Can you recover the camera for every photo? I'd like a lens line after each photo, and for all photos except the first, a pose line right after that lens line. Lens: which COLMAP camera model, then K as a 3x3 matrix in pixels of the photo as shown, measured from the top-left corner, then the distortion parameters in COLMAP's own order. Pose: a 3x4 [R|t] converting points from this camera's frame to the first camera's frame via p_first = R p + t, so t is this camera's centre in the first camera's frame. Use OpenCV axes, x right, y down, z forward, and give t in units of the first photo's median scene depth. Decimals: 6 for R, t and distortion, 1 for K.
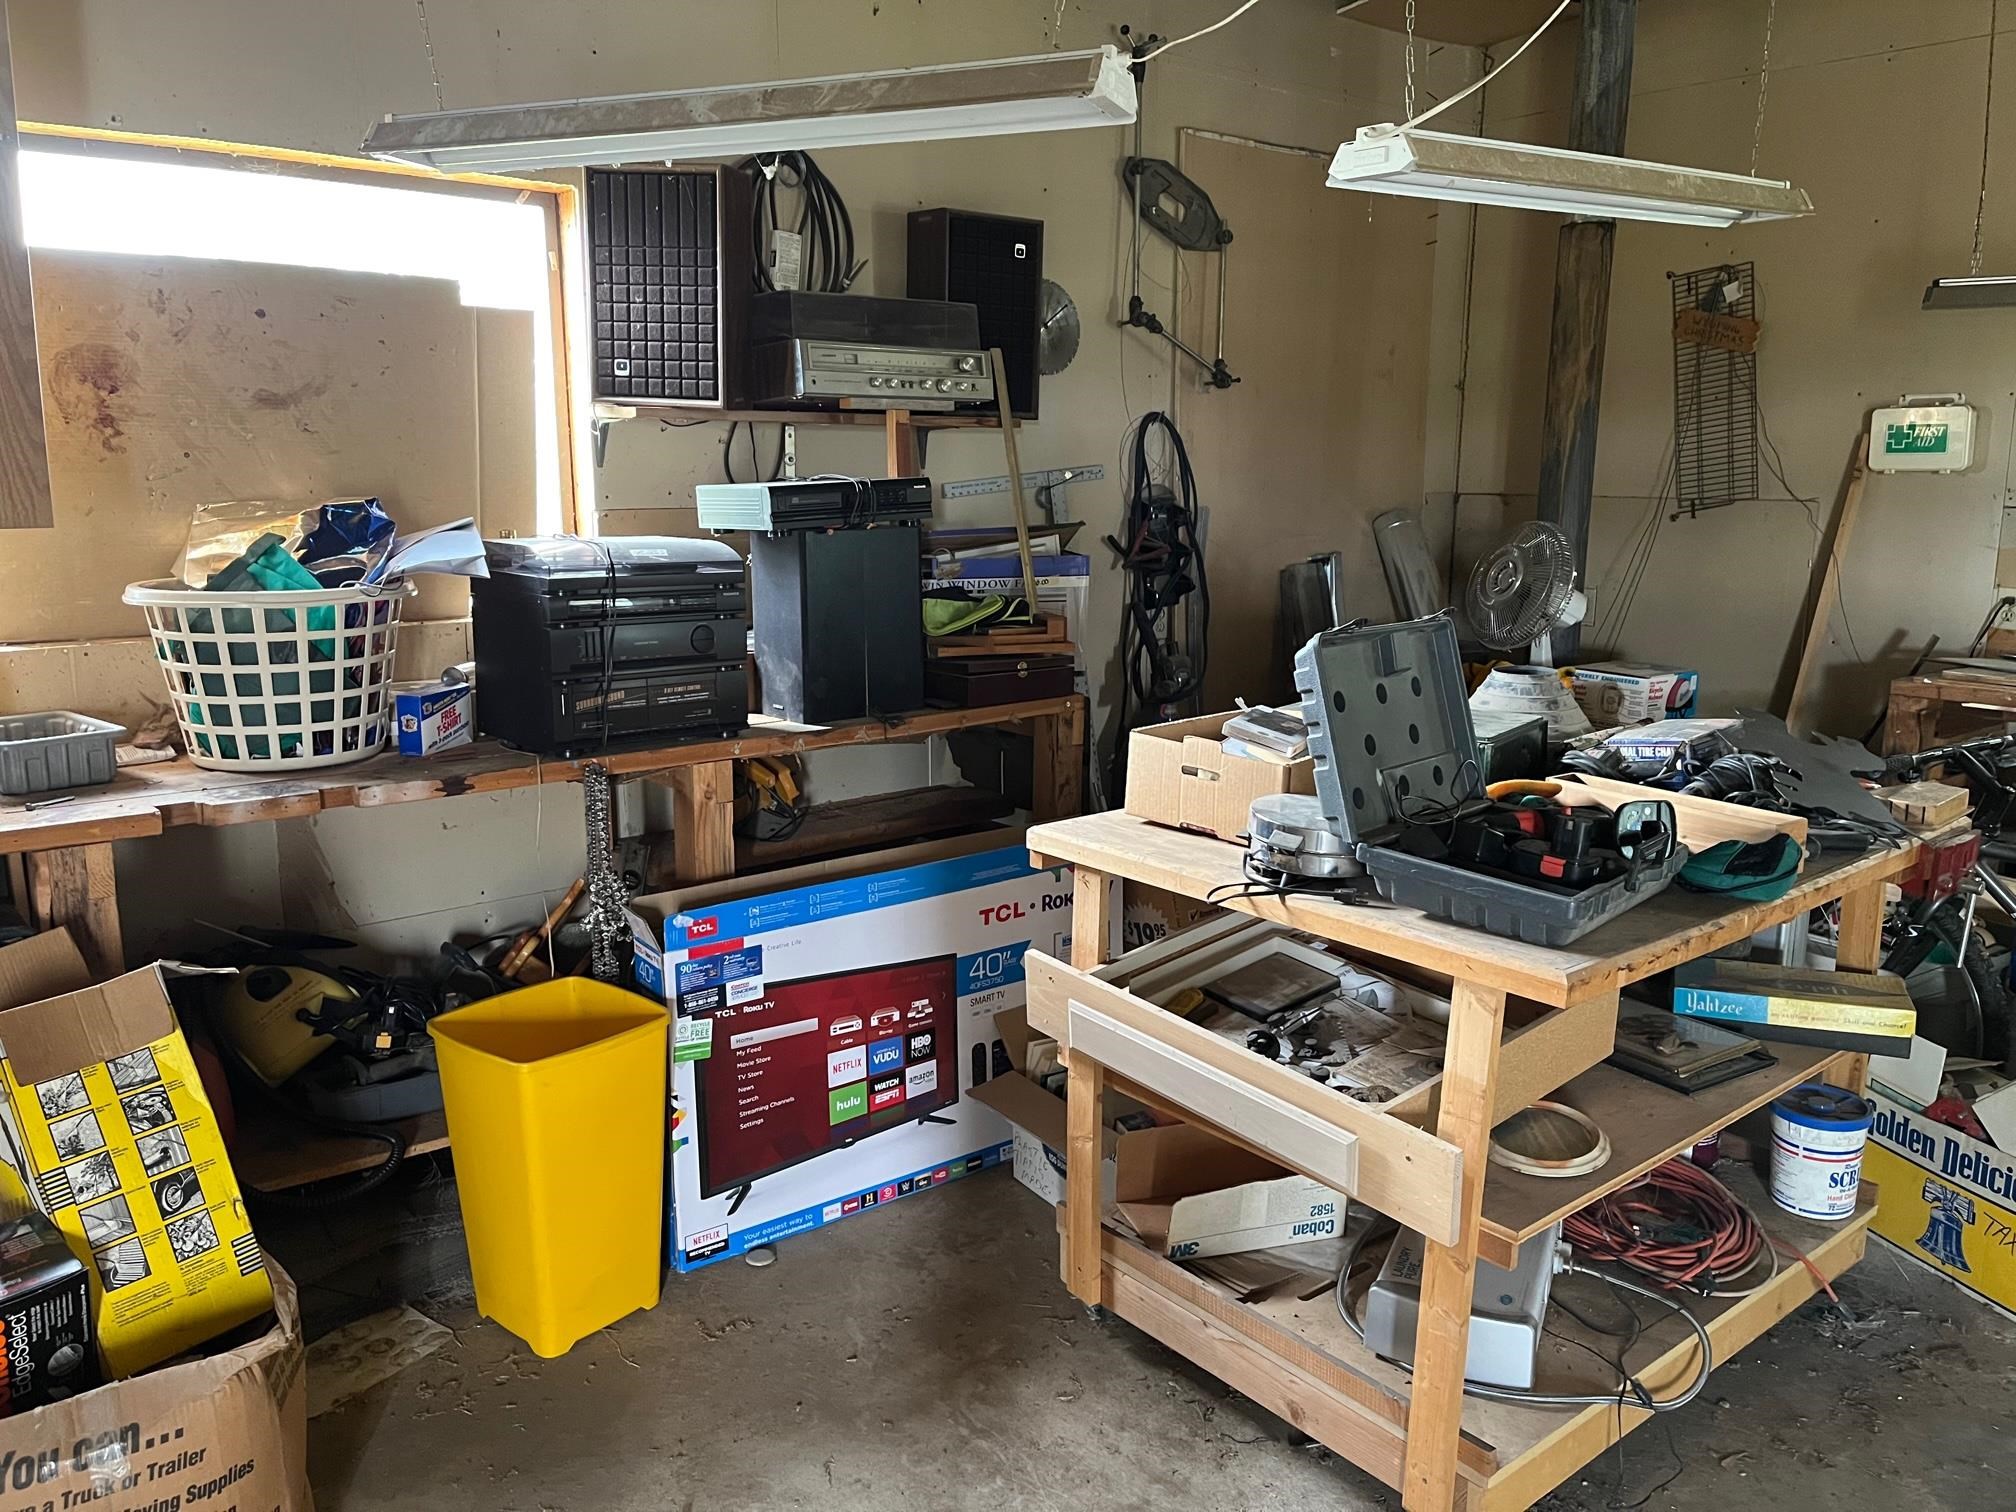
lens RADIAL K [[1517.0, 0, 1003.3], [0, 1517.0, 753.4], [0, 0, 1]] dist [0.011863, -0.009179]
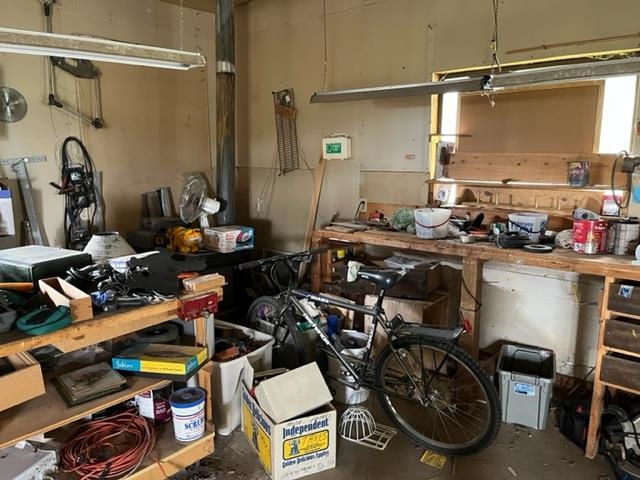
lens RADIAL K [[481.6, 0, 322.2], [0, 481.6, 239.7], [0, 0, 1]] dist [0.011863, -0.009179]
pose [[0.985174, -0.027921, 0.169269, 0.391127], [0.031276, 0.999363, -0.017181, -0.012753], [-0.168682, 0.022221, 0.985420, 0.078272]]
